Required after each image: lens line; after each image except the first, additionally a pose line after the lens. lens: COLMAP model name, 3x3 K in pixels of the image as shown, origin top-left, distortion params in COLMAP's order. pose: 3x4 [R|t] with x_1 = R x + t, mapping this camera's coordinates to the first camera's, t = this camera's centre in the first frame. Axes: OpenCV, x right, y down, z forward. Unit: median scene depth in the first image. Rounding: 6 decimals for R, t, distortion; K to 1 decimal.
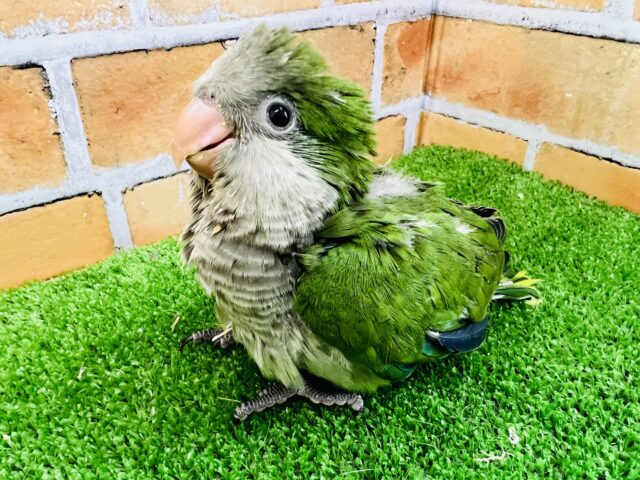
lens RADIAL K [[501.6, 0, 318.7], [0, 501.6, 265.0], [0, 0, 1]] dist [-0.000581, -0.004262]
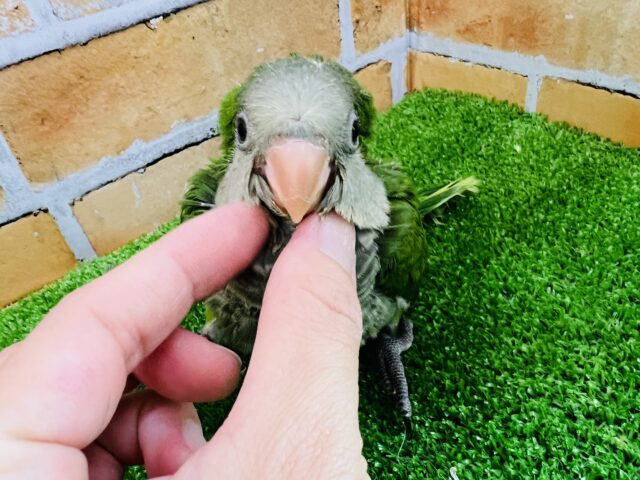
lens RADIAL K [[513.3, 0, 303.9], [0, 513.3, 277.2], [0, 0, 1]] dist [-0.004966, 0.001835]
pose [[0.987768, -0.094846, -0.123768, 0.145715], [0.110881, 0.985315, 0.129844, -0.082970], [0.109636, -0.141980, 0.983779, 0.070545]]
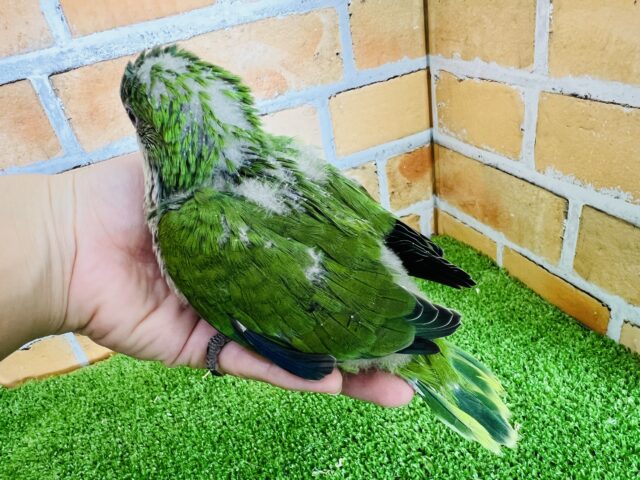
lens RADIAL K [[489.6, 0, 289.6], [0, 489.6, 267.9], [0, 0, 1]] dist [-0.000209, 0.000809]
pose [[0.931260, 0.007550, -0.364277, 0.468575], [-0.015968, 0.999670, -0.020101, -0.184934], [0.364005, 0.024536, 0.931074, -0.419815]]
